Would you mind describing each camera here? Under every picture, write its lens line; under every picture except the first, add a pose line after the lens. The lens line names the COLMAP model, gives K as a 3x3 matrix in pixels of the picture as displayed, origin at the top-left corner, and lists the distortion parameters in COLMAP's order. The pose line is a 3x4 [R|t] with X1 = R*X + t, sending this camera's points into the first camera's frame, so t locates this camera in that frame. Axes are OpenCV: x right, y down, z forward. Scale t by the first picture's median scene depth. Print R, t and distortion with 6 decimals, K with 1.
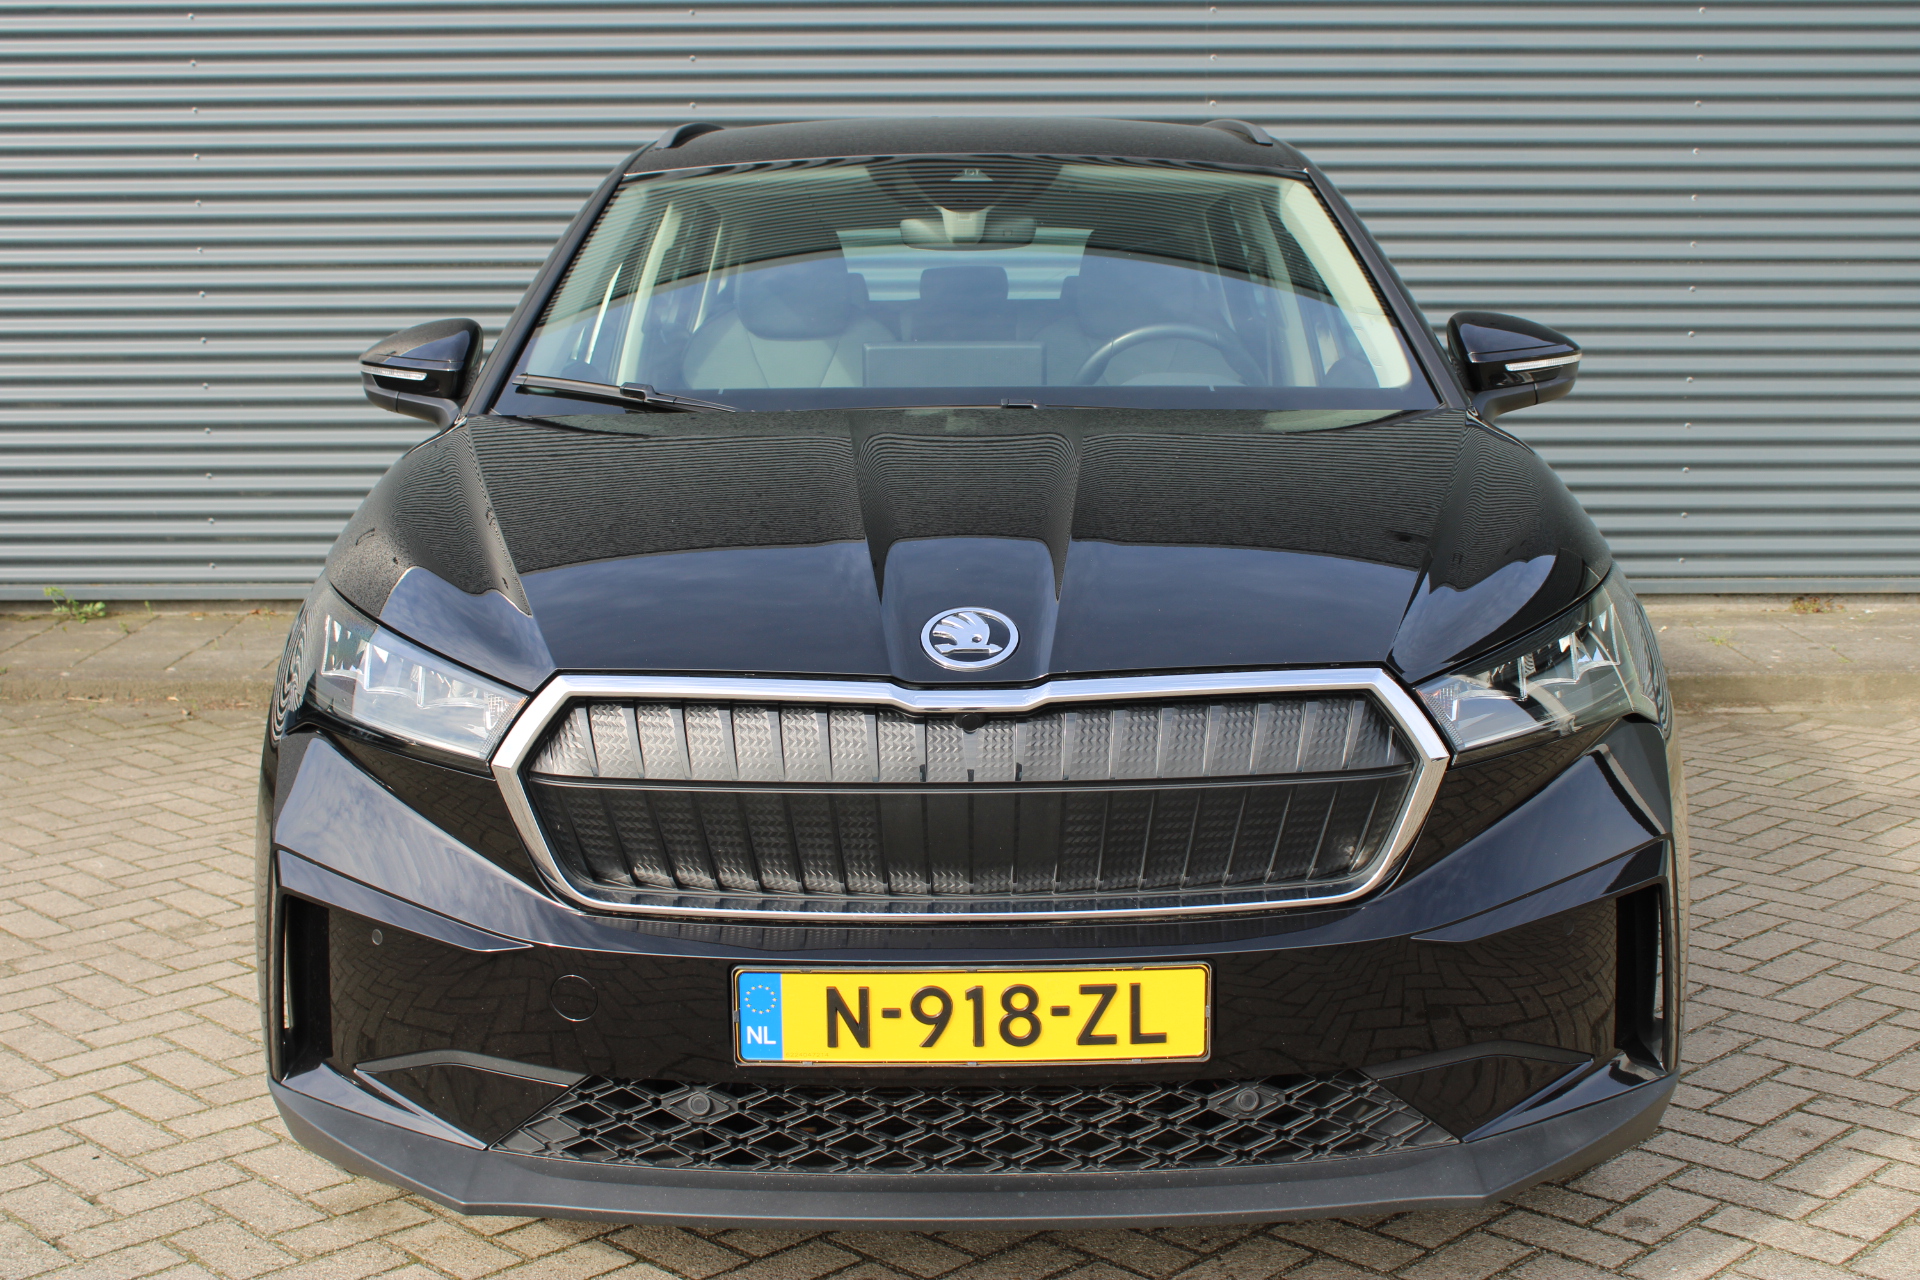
lens RADIAL K [[2334.2, 0, 965.6], [0, 2334.2, 644.4], [0, 0, 1]] dist [-0.018126, 0.000000]
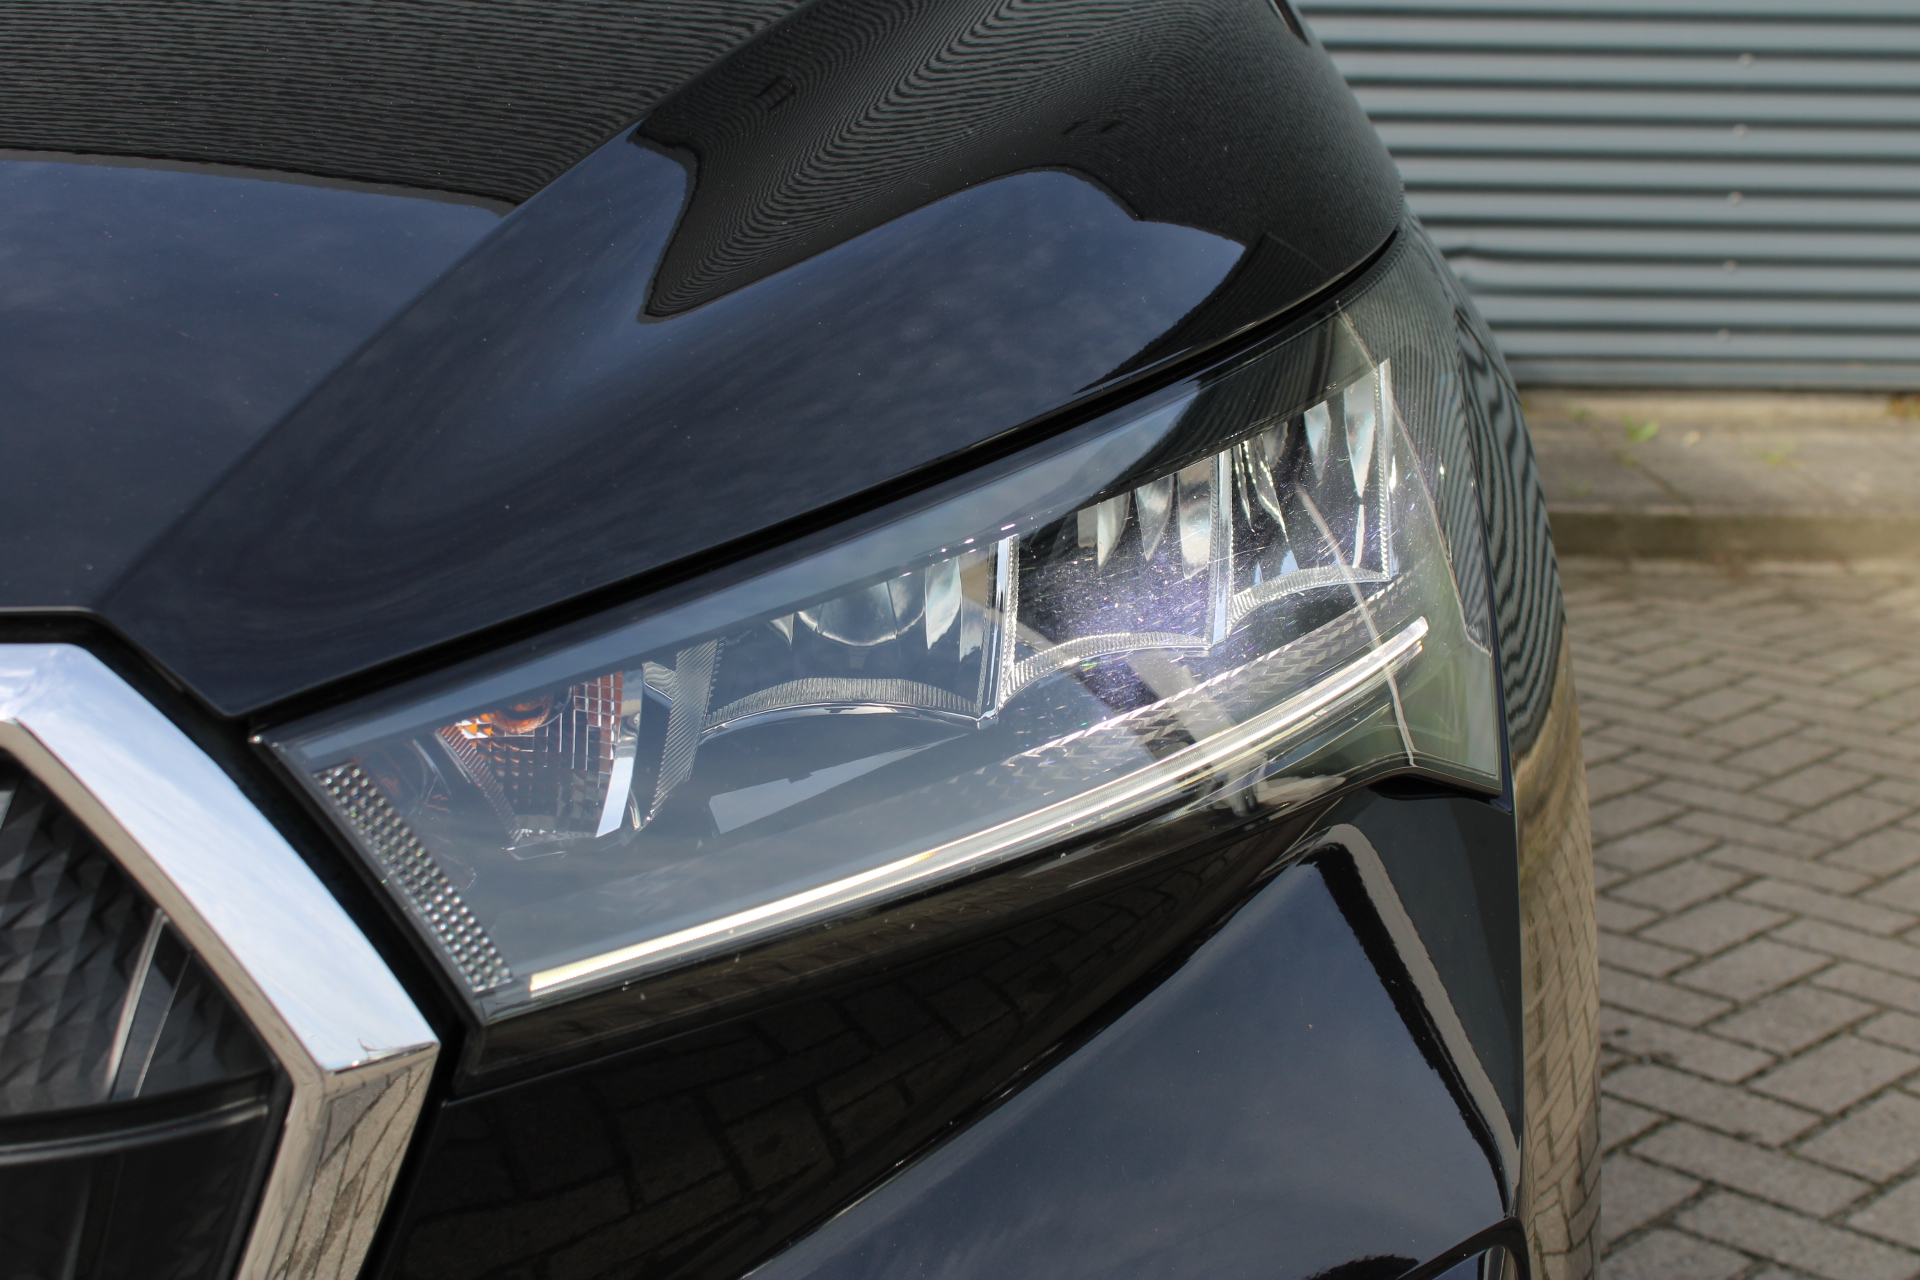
lens RADIAL K [[2751.3, 0, 966.6], [0, 2751.3, 656.1], [0, 0, 1]] dist [0.002123, 0.000000]
pose [[0.999644, 0.009679, 0.024872, 0.116189], [-0.011548, 0.997031, 0.076127, -0.003851], [-0.024062, -0.076387, 0.996788, 0.345356]]
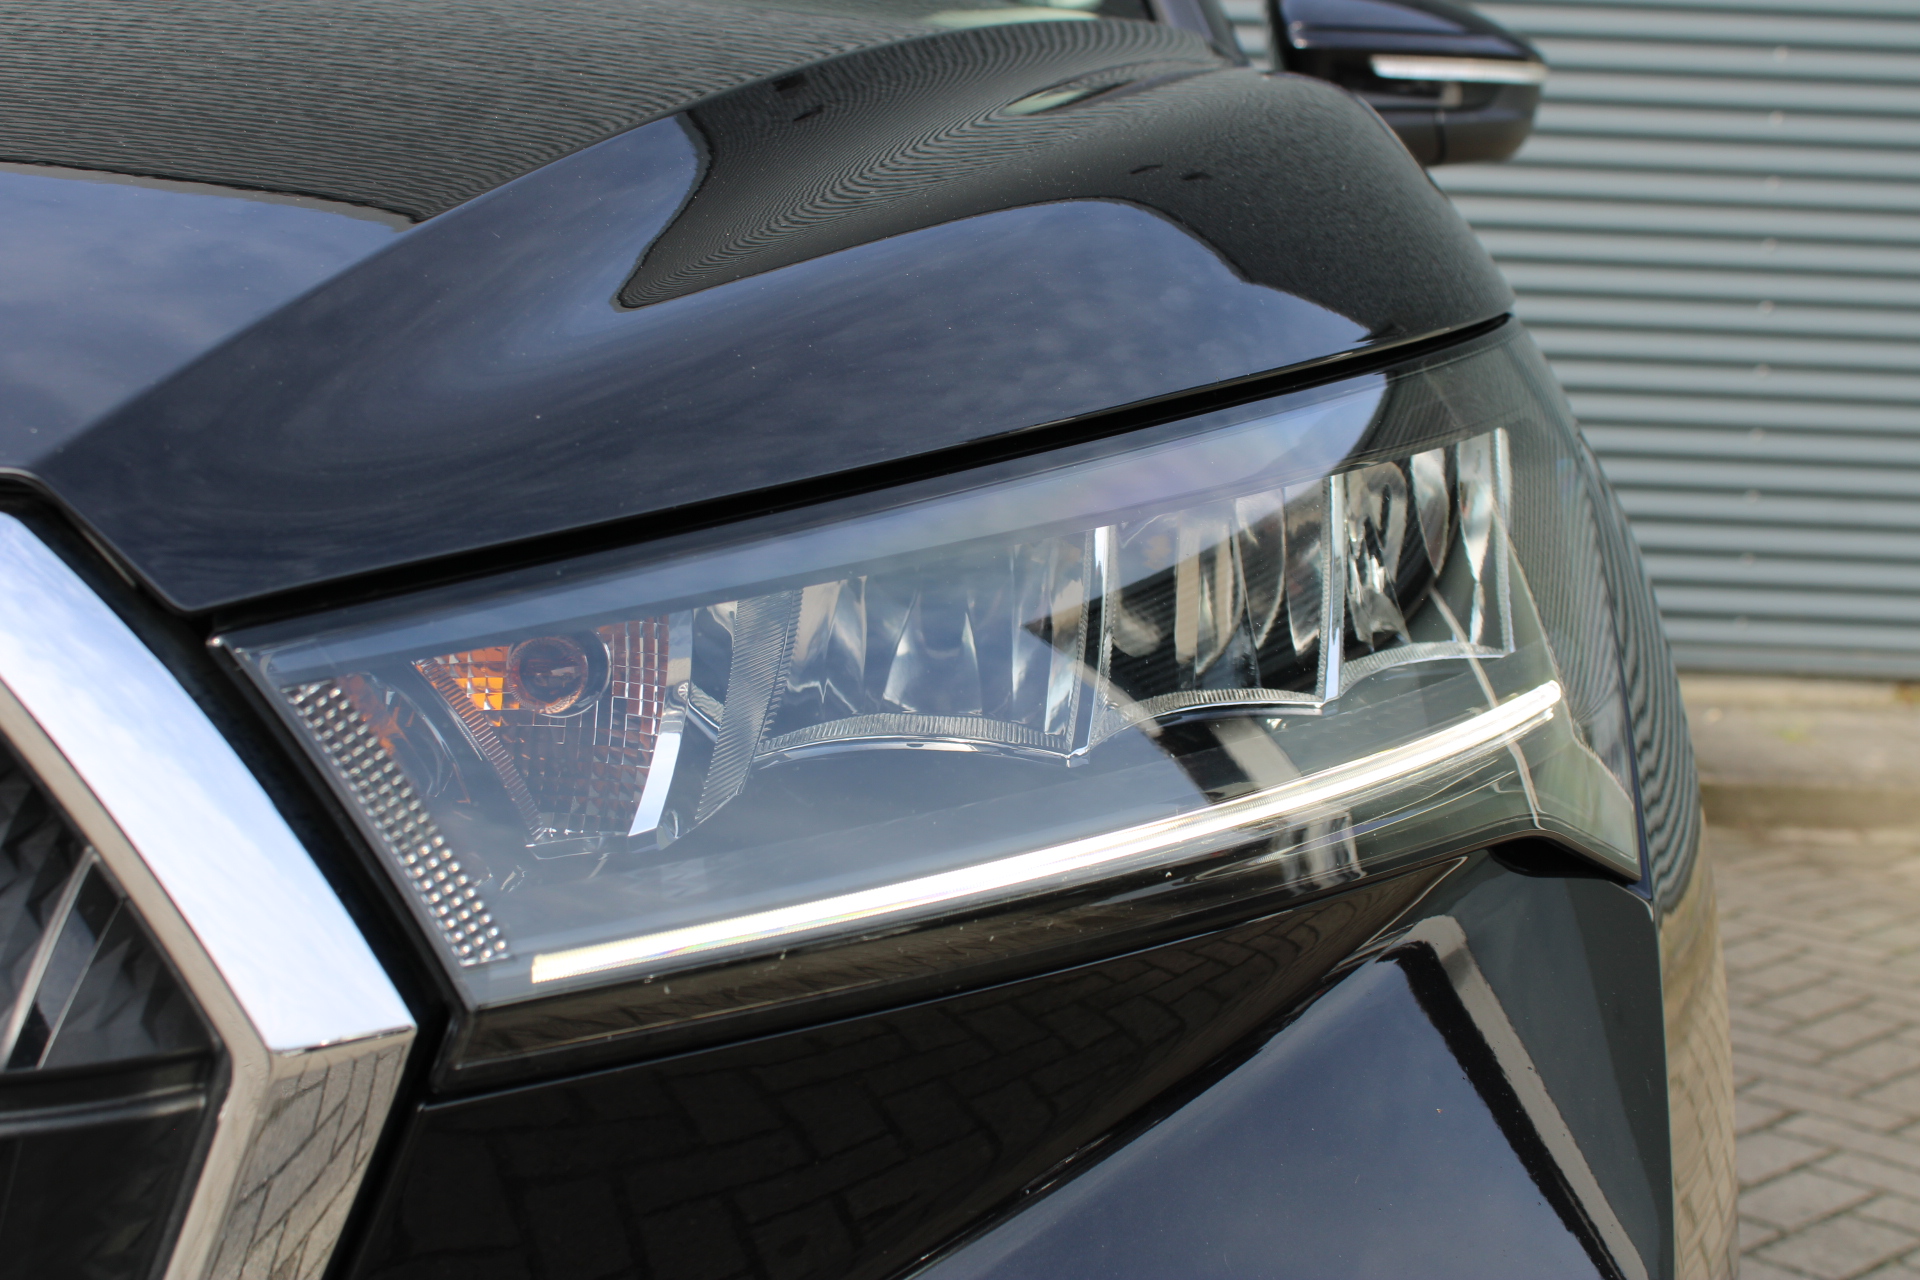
lens RADIAL K [[2504.2, 0, 955.5], [0, 2504.2, 636.5], [0, 0, 1]] dist [-0.024674, 0.000000]
pose [[0.999000, 0.044039, -0.007736, 0.115759], [-0.044291, 0.998359, -0.036289, 0.010698], [0.006125, 0.036595, 0.999311, 0.374059]]
